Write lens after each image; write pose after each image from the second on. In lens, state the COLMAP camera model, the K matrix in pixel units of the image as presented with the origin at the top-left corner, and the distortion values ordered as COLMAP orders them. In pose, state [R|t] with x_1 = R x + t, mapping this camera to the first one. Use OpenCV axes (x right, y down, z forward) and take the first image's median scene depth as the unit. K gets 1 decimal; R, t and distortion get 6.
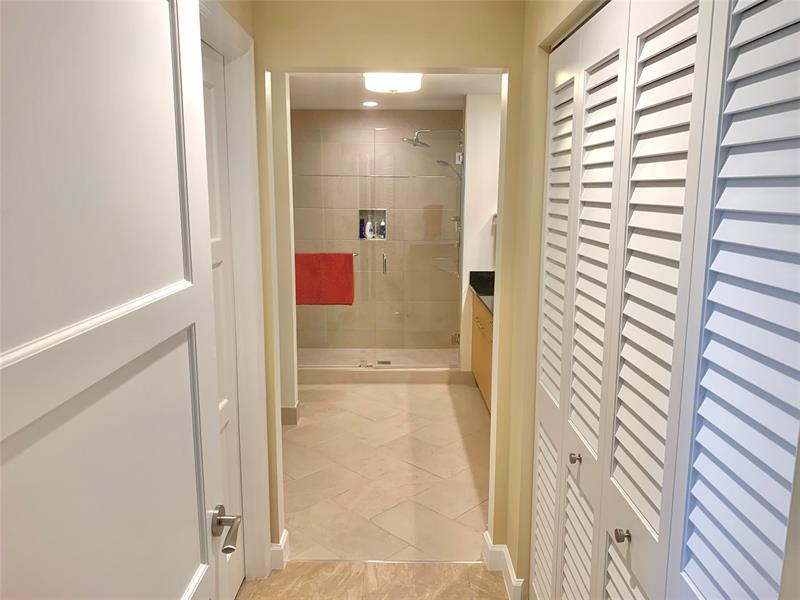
lens RADIAL K [[611.7, 0, 403.6], [0, 611.7, 319.9], [0, 0, 1]] dist [0.048867, -0.068448]
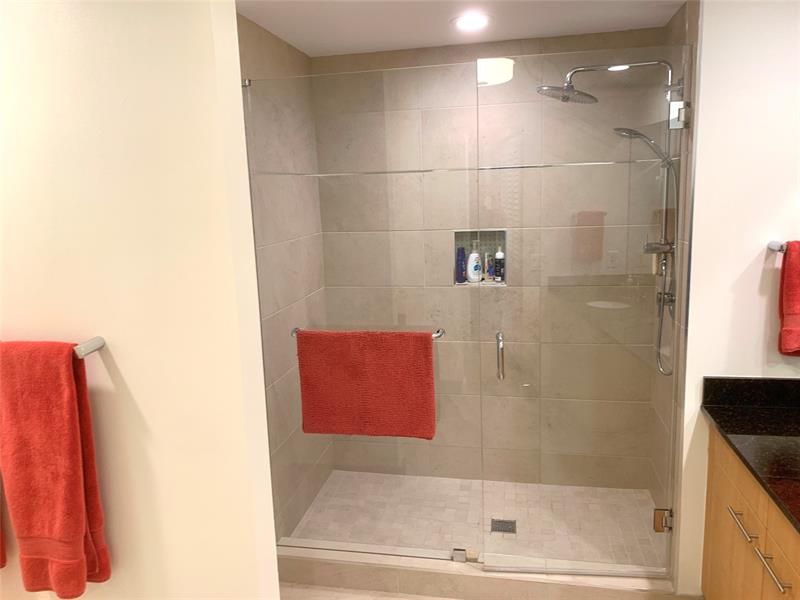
lens RADIAL K [[611.7, 0, 393.2], [0, 611.7, 298.8], [0, 0, 1]] dist [0.048867, -0.068448]
pose [[0.976257, -0.004569, -0.216566, -0.009877], [-0.001291, 0.999637, -0.026911, -0.115701], [0.216611, 0.026551, 0.975897, 0.506100]]
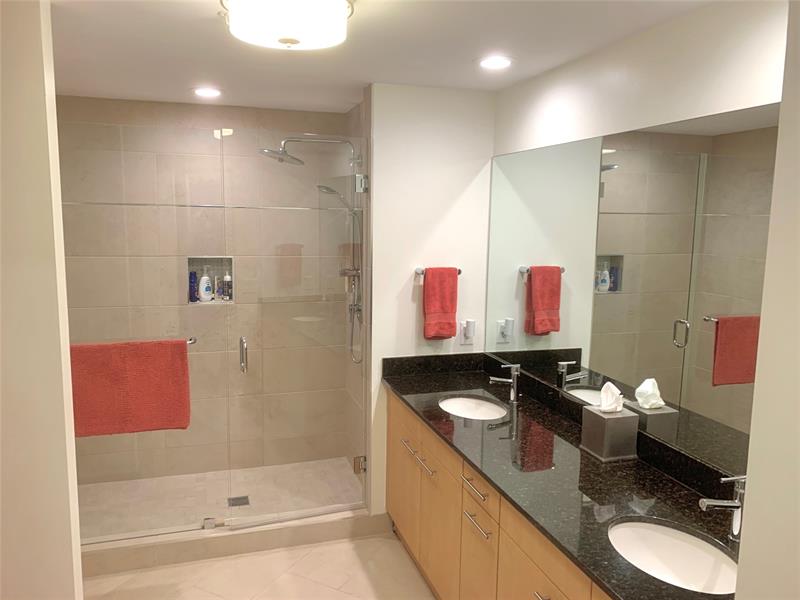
lens RADIAL K [[611.7, 0, 393.9], [0, 611.7, 299.9], [0, 0, 1]] dist [0.048867, -0.068448]
pose [[0.958224, -0.031998, 0.284222, -0.056055], [0.049928, 0.997178, -0.056065, -0.098950], [-0.281626, 0.067914, 0.957118, 0.367184]]
